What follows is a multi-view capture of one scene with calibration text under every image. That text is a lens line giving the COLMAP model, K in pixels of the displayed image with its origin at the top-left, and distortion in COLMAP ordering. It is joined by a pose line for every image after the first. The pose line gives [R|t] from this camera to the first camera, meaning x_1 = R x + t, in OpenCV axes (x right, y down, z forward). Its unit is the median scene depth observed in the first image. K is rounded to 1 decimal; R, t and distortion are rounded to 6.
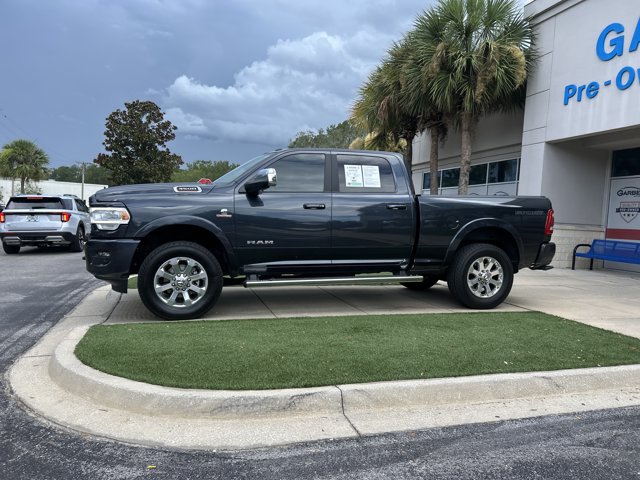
lens RADIAL K [[489.4, 0, 326.5], [0, 489.4, 246.5], [0, 0, 1]] dist [0.044872, -0.049491]
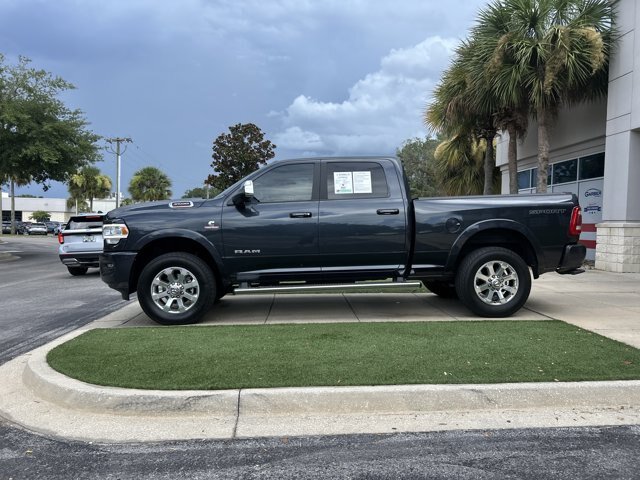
lens RADIAL K [[489.4, 0, 325.2], [0, 489.4, 245.7], [0, 0, 1]] dist [0.044872, -0.049491]
pose [[0.970235, -0.028475, -0.240484, 0.235465], [0.023424, 0.999441, -0.023837, 0.006870], [0.241028, 0.017494, 0.970360, 0.022548]]
